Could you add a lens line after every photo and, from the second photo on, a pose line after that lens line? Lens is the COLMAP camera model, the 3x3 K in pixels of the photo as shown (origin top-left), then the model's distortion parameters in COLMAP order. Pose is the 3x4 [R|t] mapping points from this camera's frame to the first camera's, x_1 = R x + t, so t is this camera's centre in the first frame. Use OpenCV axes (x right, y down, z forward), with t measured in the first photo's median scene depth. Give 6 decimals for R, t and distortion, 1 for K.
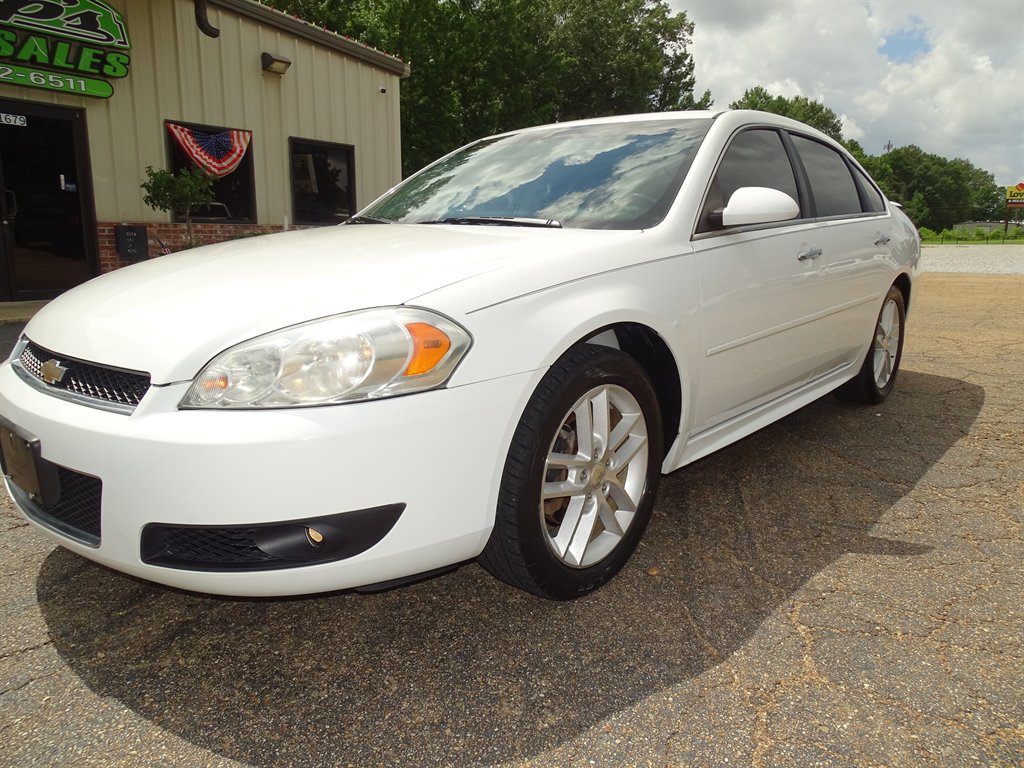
lens RADIAL K [[725.3, 0, 512.0], [0, 725.3, 384.0], [0, 0, 1]] dist [0.002542, 0.002742]
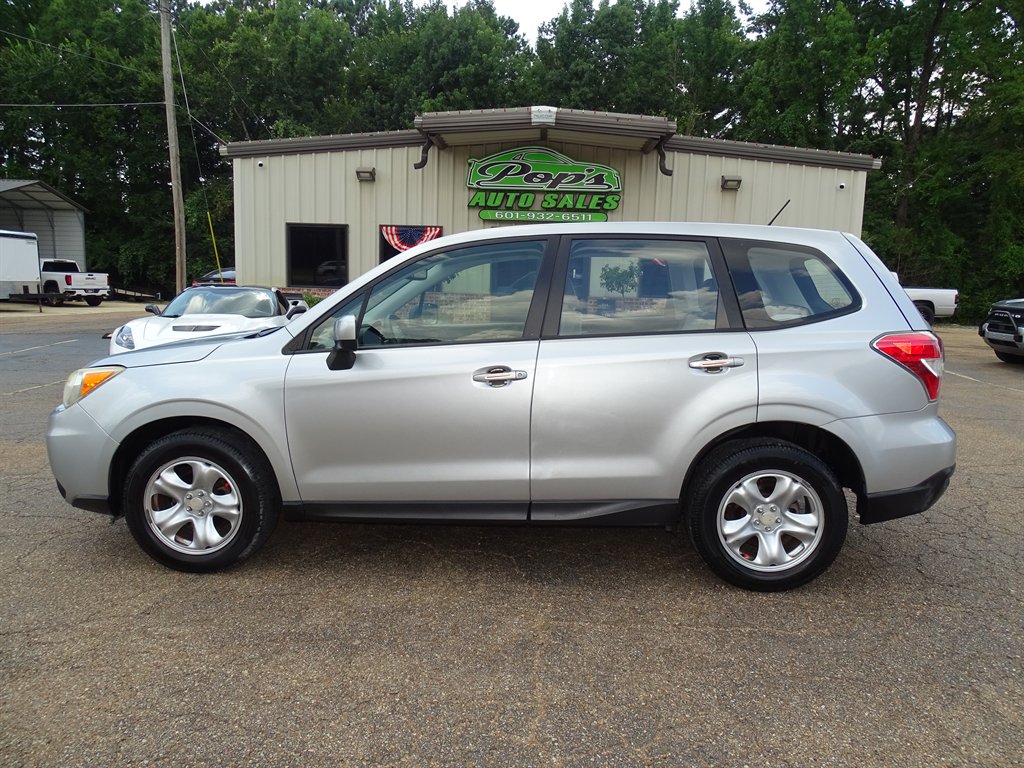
lens RADIAL K [[731.1, 0, 512.0], [0, 731.1, 384.0], [0, 0, 1]] dist [-0.000463, -0.008219]
pose [[0.544240, 0.127631, -0.829164, 0.682969], [-0.189195, 0.981571, 0.026909, -0.038413], [0.817318, 0.142228, 0.558357, -0.034296]]
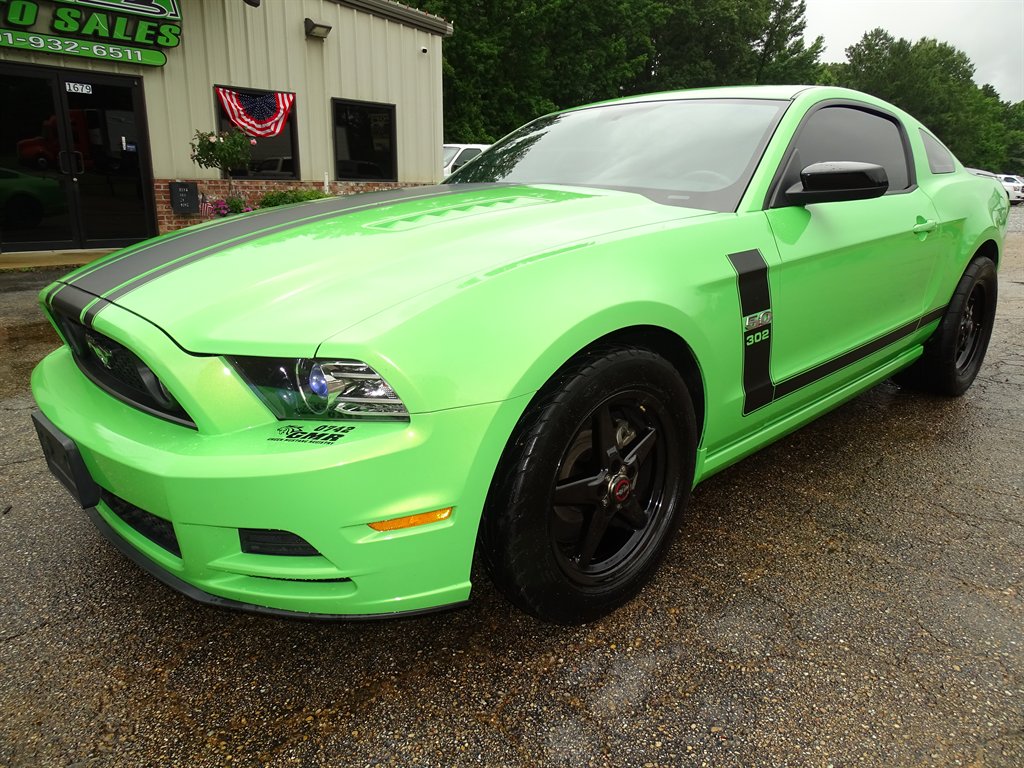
lens RADIAL K [[725.3, 0, 512.0], [0, 725.3, 384.0], [0, 0, 1]] dist [0.002542, 0.002742]
pose [[0.990634, 0.036214, -0.131658, 0.130139], [-0.028471, 0.997779, 0.060225, 0.010085], [0.133546, -0.055912, 0.989464, -0.055195]]
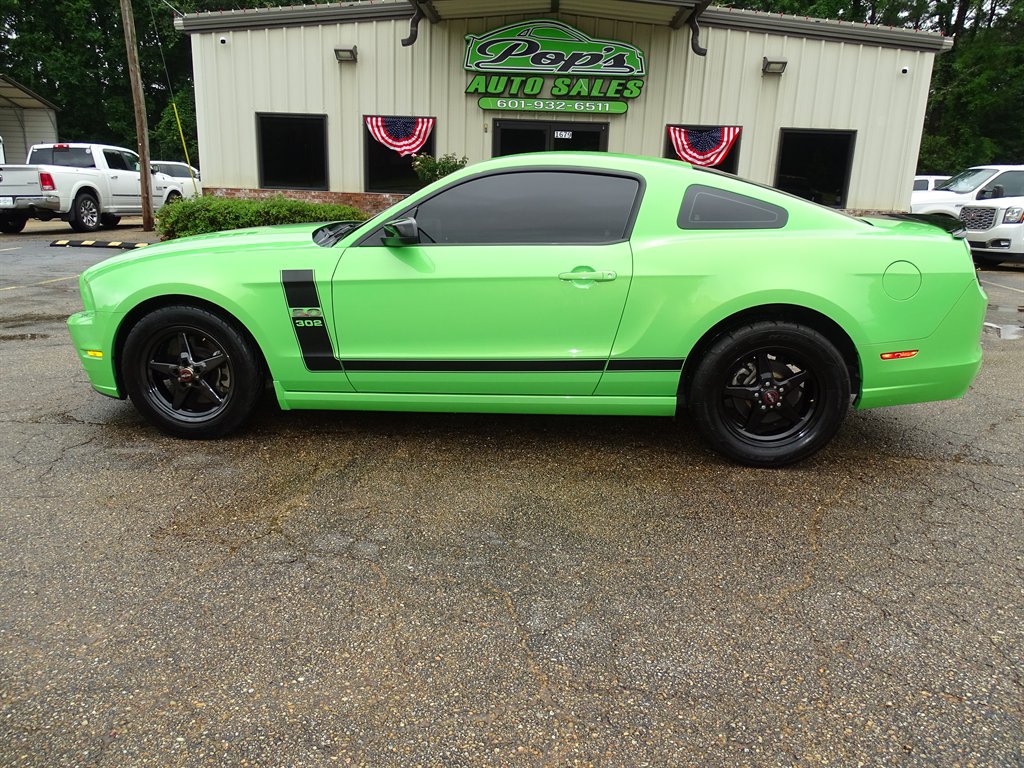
lens RADIAL K [[737.7, 0, 517.7], [0, 737.7, 382.6], [0, 0, 1]] dist [0.000584, -0.001090]
pose [[0.542871, 0.221711, -0.810022, 0.555641], [-0.196163, 0.971318, 0.134392, -0.036240], [0.816585, 0.085939, 0.570792, 0.057137]]
